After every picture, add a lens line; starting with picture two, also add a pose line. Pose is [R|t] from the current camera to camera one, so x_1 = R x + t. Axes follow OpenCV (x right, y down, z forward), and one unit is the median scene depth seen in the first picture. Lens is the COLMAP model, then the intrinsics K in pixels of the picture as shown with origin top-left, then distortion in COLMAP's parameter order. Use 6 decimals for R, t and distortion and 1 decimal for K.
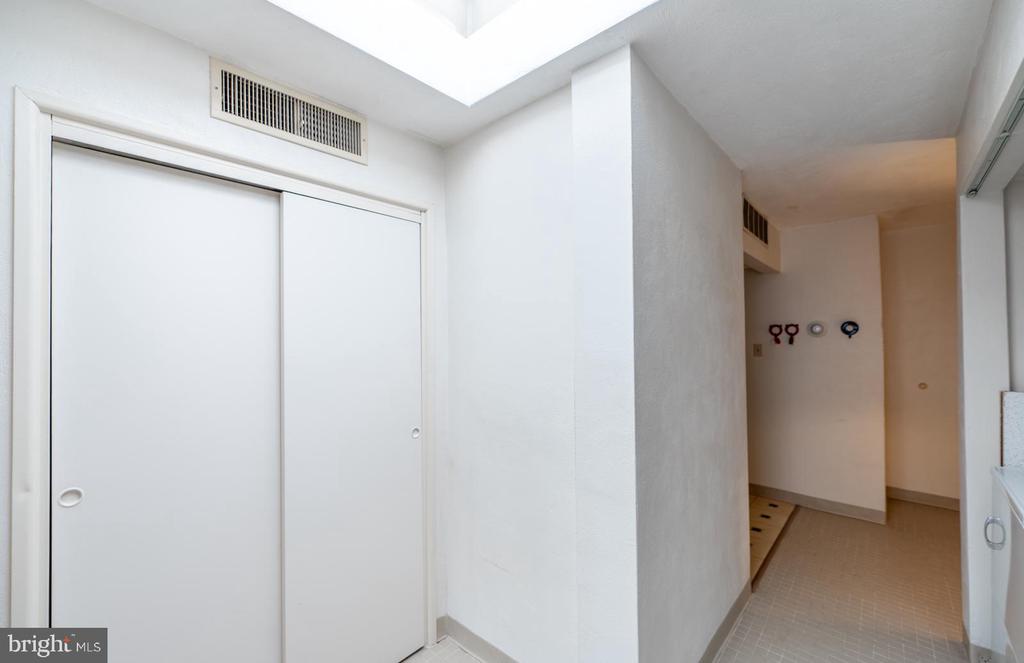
lens RADIAL K [[408.0, 0, 509.1], [0, 408.0, 330.8], [0, 0, 1]] dist [0.008282, 0.000215]
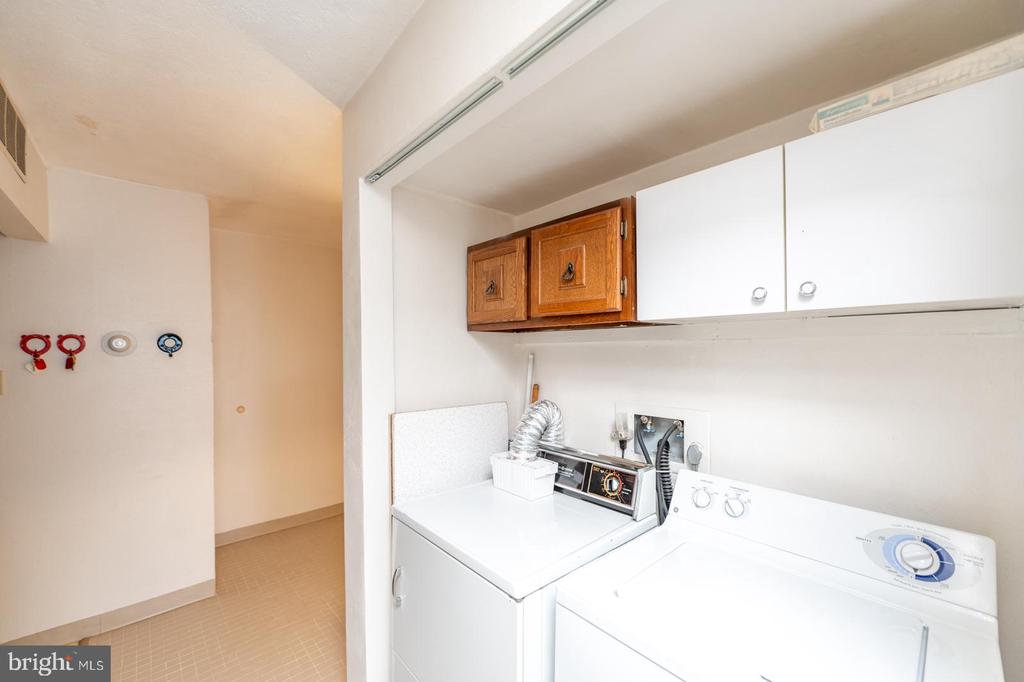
lens RADIAL K [[410.7, 0, 519.6], [0, 410.7, 352.4], [0, 0, 1]] dist [0.000089, -0.001044]
pose [[0.085087, -0.000853, 0.996373, 0.307796], [-0.005278, 0.999985, 0.001307, 0.009342], [-0.996360, -0.005370, 0.085081, 0.594843]]
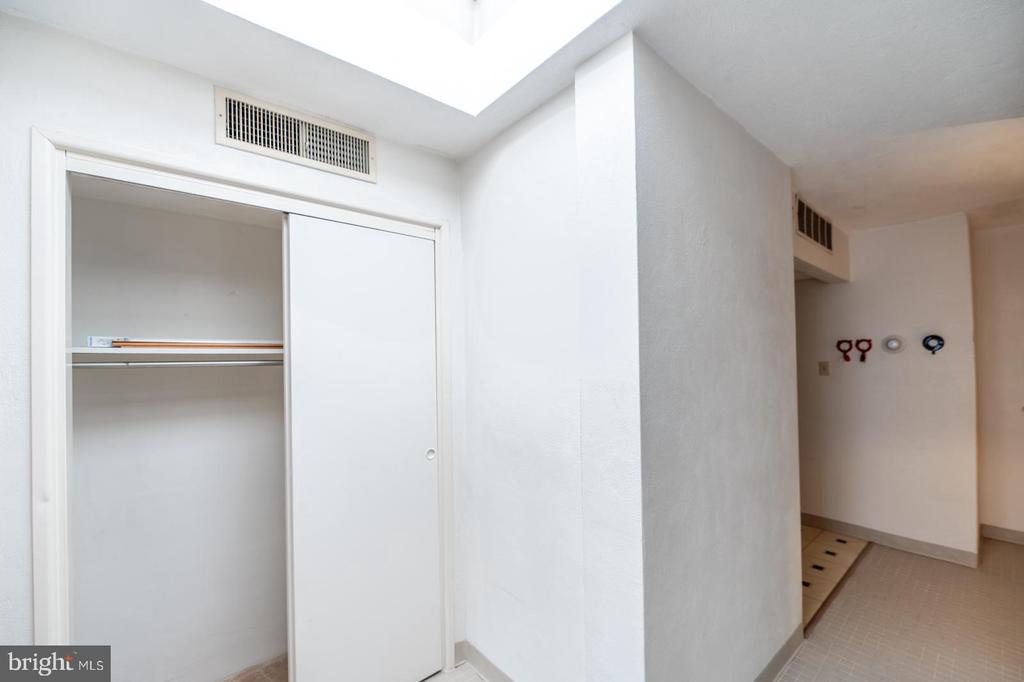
lens RADIAL K [[410.7, 0, 519.6], [0, 410.7, 352.4], [0, 0, 1]] dist [0.000089, -0.001044]
pose [[0.992879, -0.008941, -0.118793, 0.100076], [0.009459, 0.999948, 0.003792, 0.003700], [0.118753, -0.004888, 0.992912, 0.045196]]
